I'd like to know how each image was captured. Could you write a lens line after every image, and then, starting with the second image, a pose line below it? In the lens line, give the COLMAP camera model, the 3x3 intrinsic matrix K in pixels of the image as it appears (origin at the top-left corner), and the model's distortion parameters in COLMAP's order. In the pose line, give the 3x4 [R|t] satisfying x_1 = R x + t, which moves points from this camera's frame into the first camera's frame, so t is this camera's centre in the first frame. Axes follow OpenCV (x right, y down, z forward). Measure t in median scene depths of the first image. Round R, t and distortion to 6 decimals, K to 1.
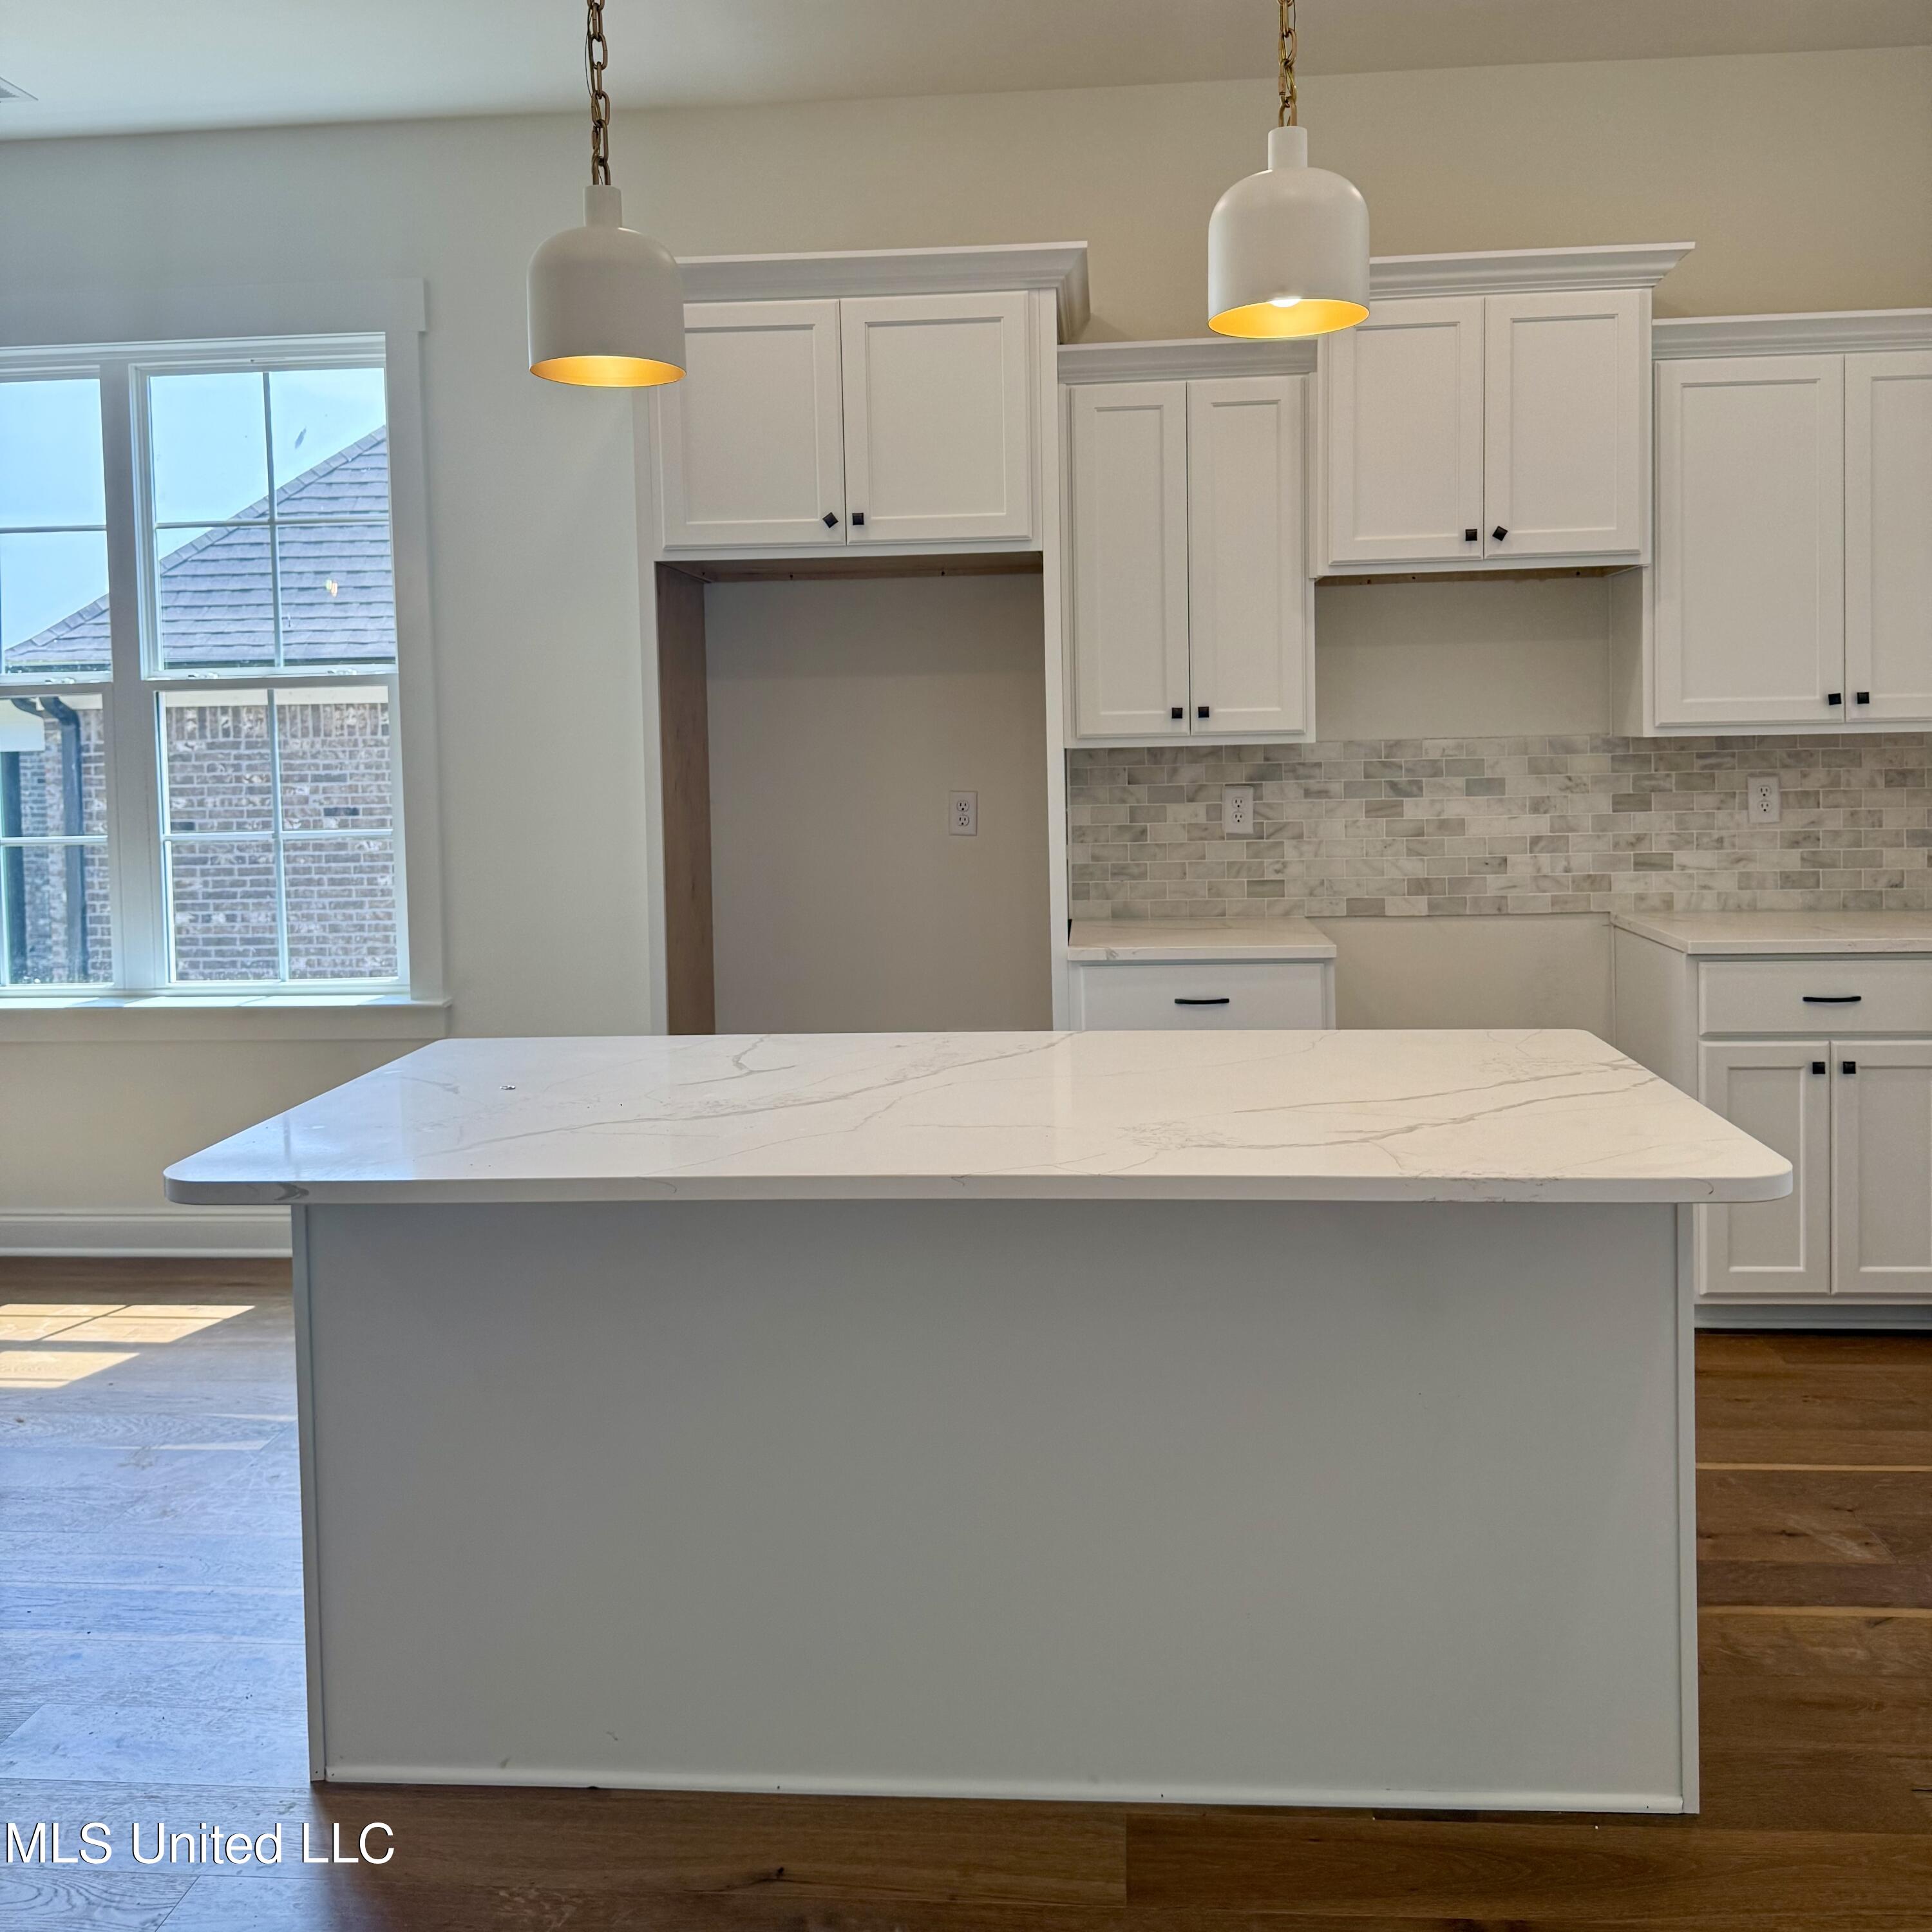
lens RADIAL K [[1812.6, 0, 950.4], [0, 1812.6, 807.6], [0, 0, 1]] dist [0.027821, 0.000000]
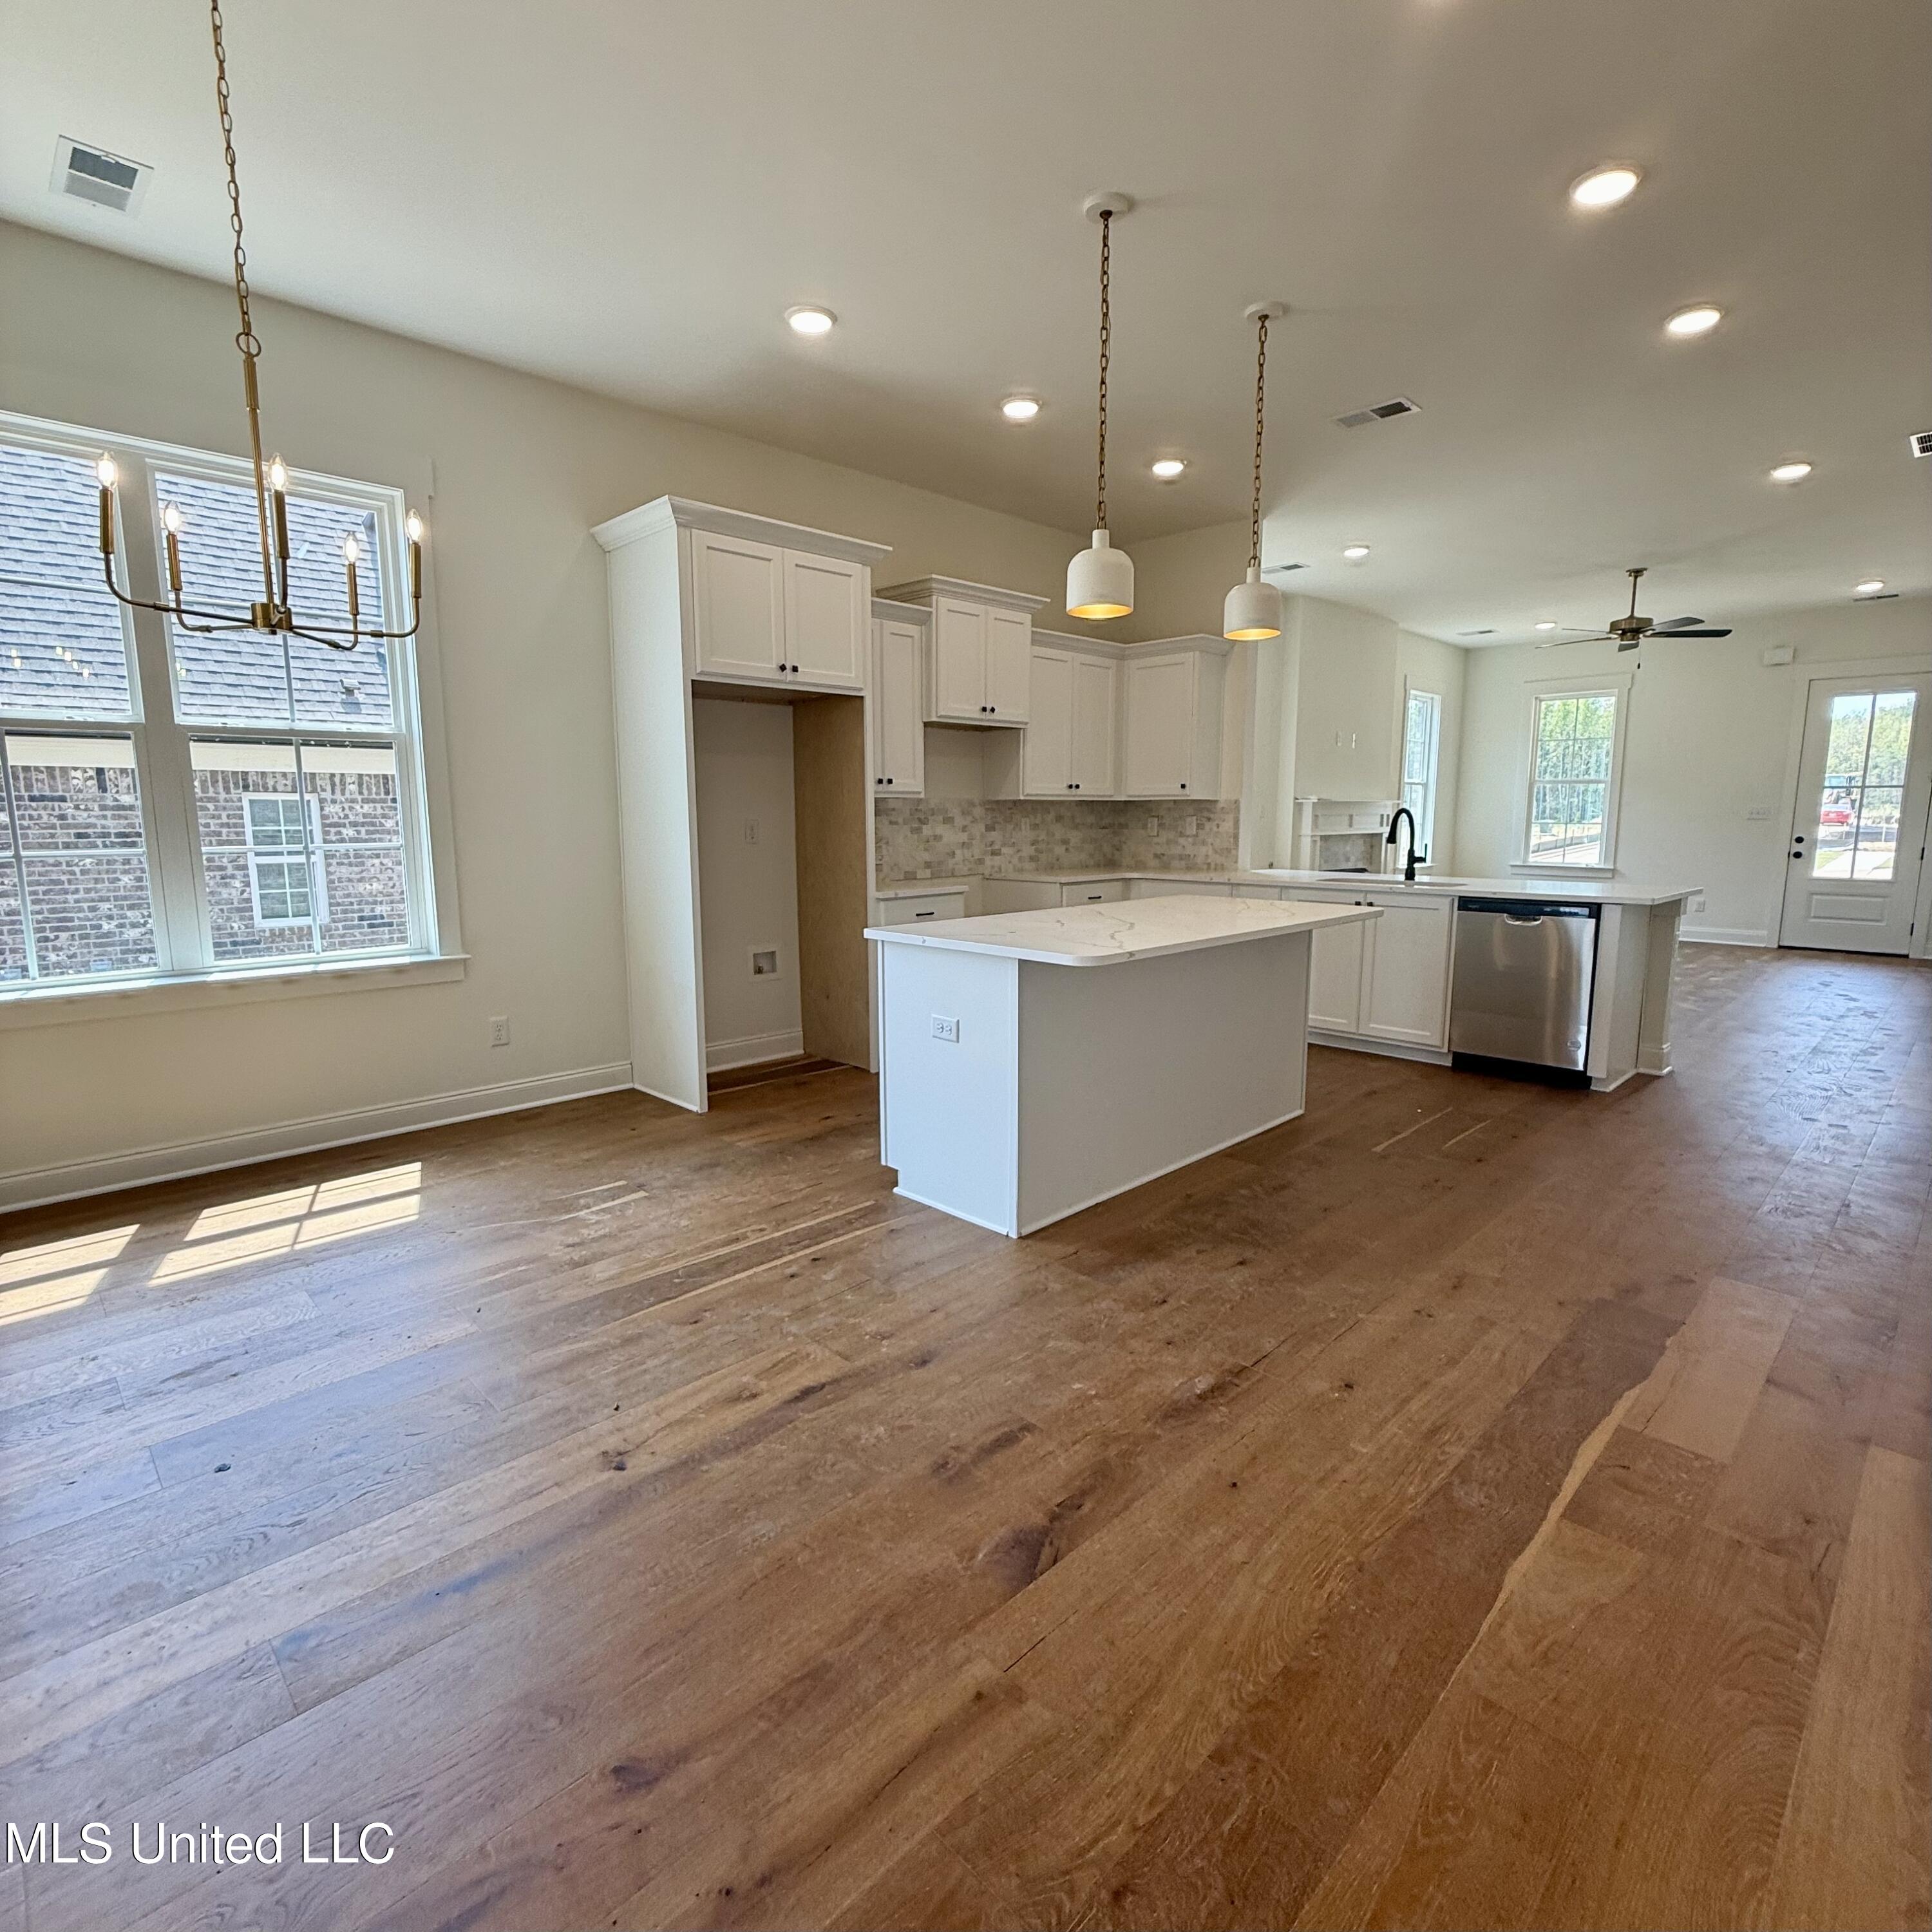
lens RADIAL K [[1020.7, 0, 968.2], [0, 1020.7, 965.9], [0, 0, 1]] dist [-0.000988, -0.000209]
pose [[0.647287, -0.093316, 0.756513, -0.689907], [0.019740, 0.994197, 0.105744, 0.035713], [-0.761991, -0.053514, 0.645373, 0.136065]]
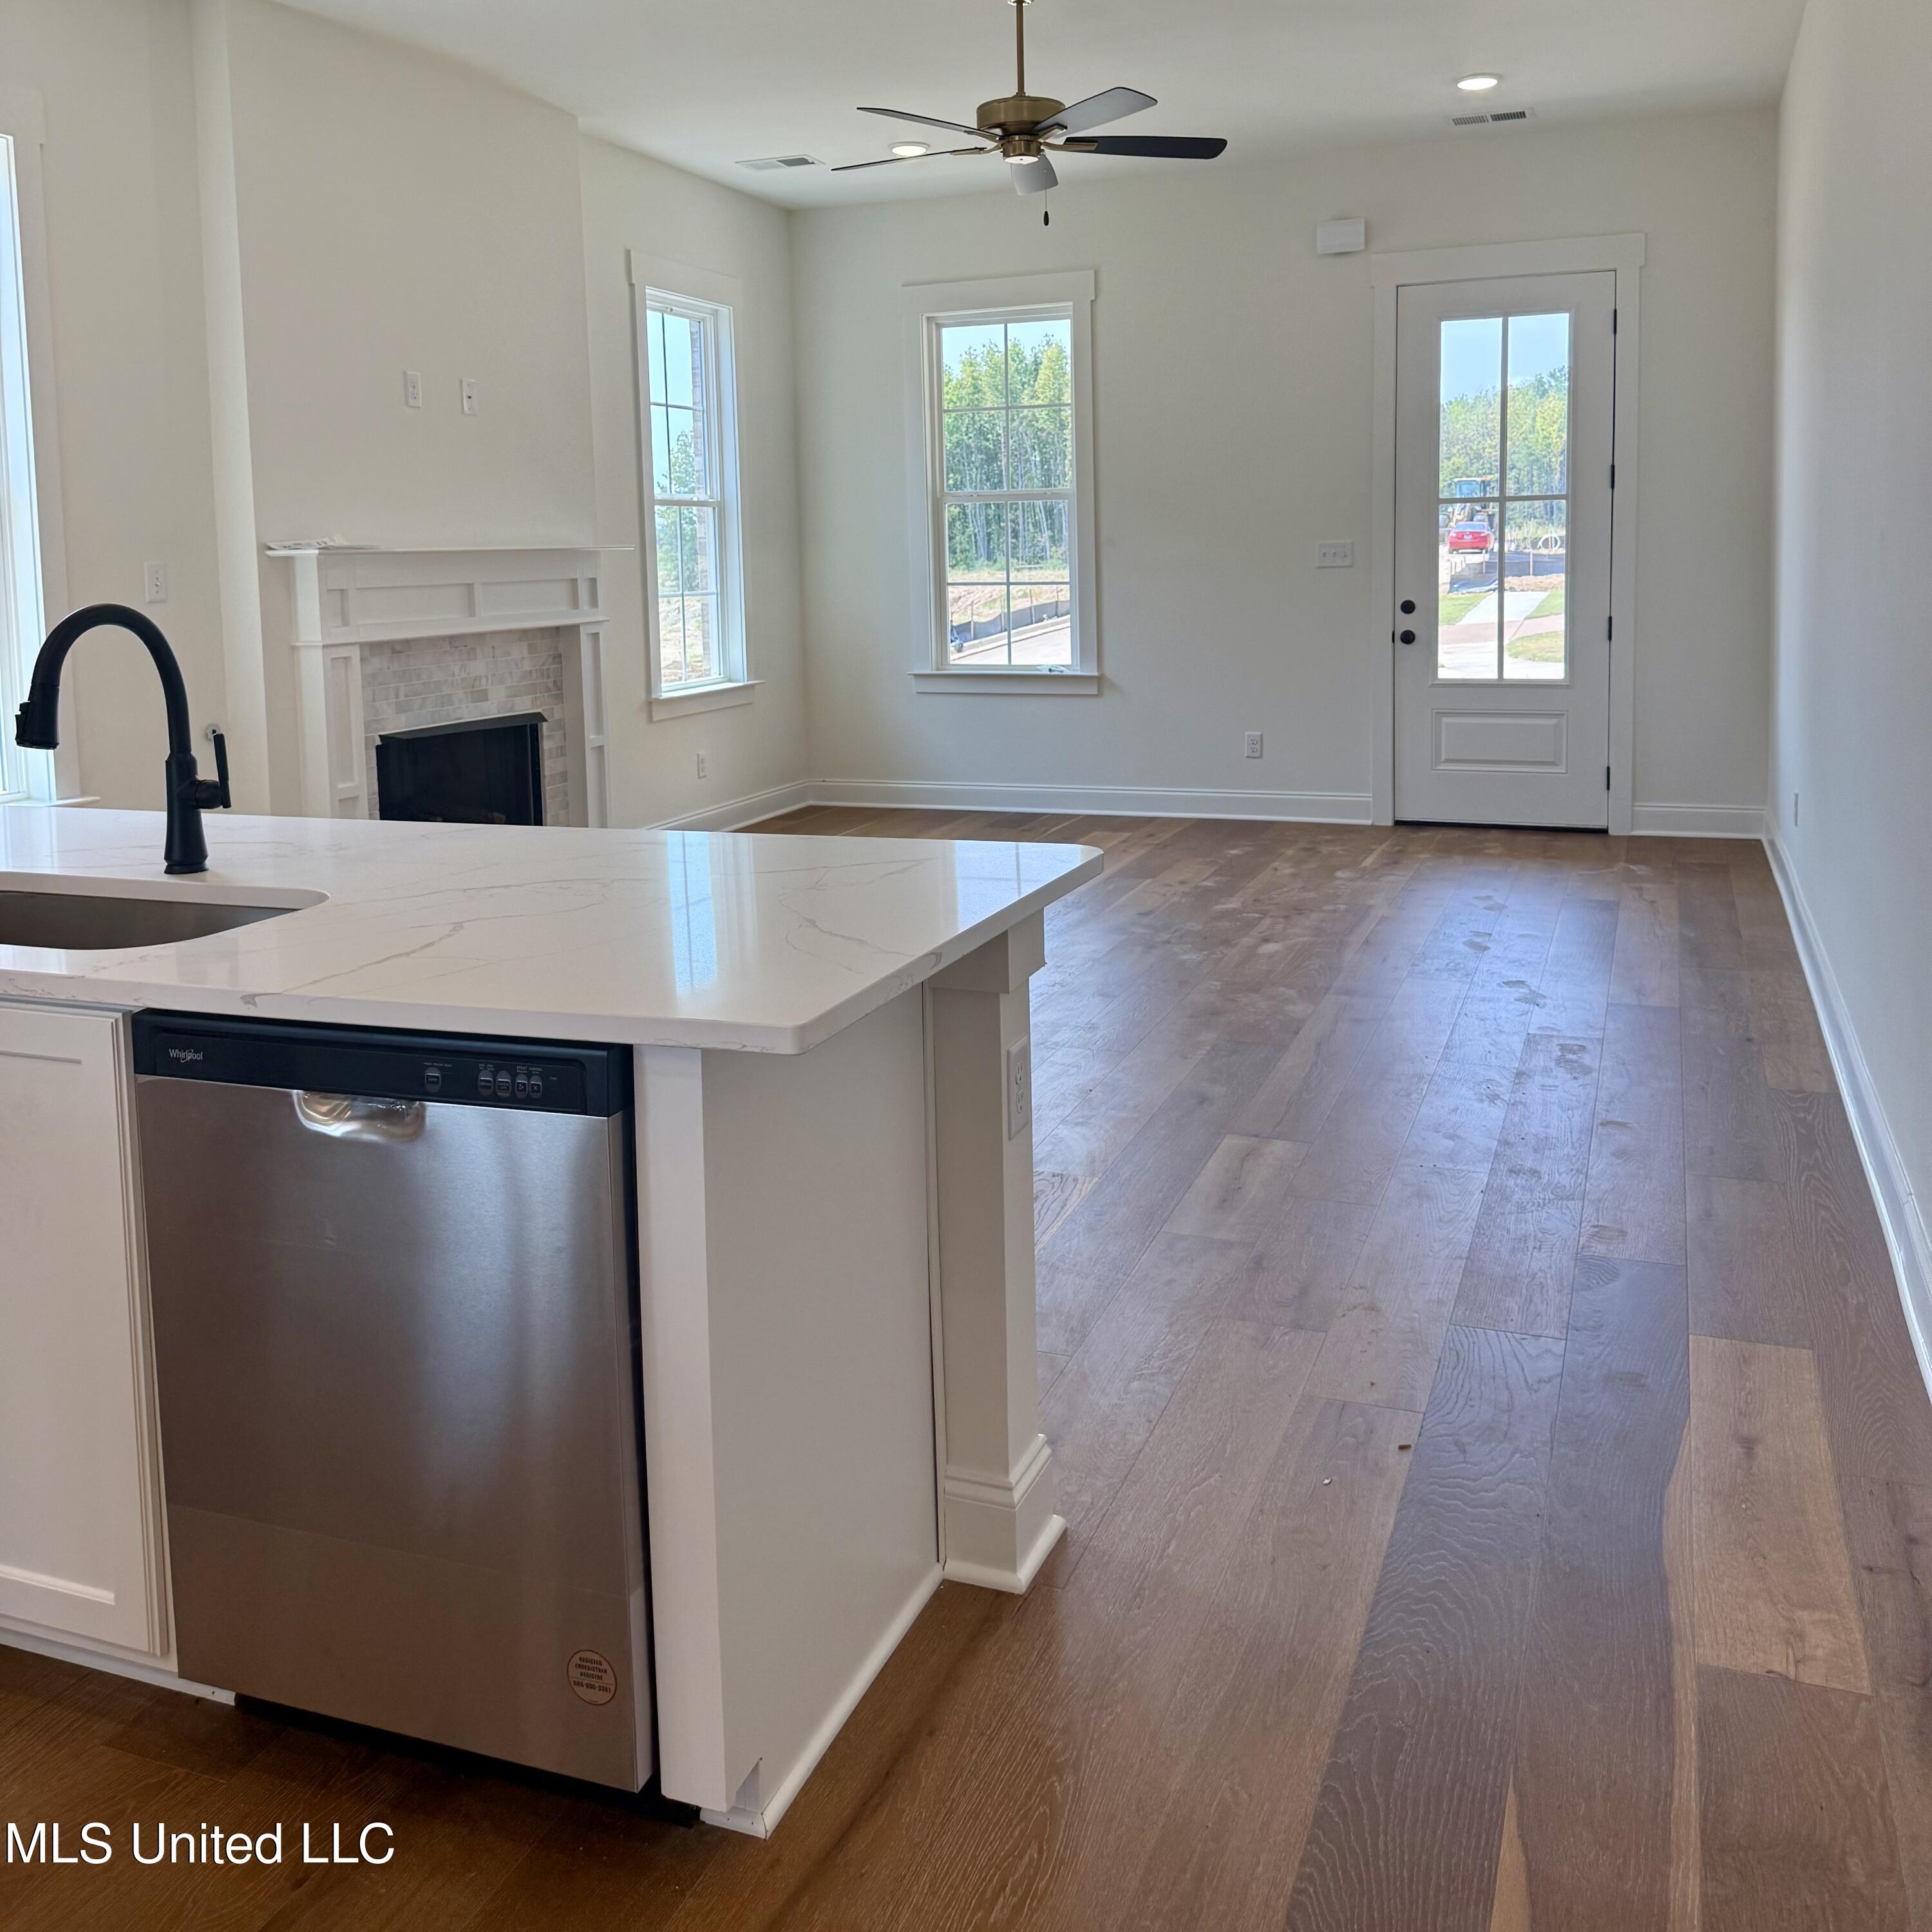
lens RADIAL K [[1812.6, 0, 973.1], [0, 1812.6, 716.6], [0, 0, 1]] dist [0.027821, 0.000000]
pose [[0.269135, -0.077717, 0.959962, 0.098771], [0.058538, 0.996216, 0.064240, 0.002828], [-0.961322, 0.038905, 0.272666, 0.129482]]
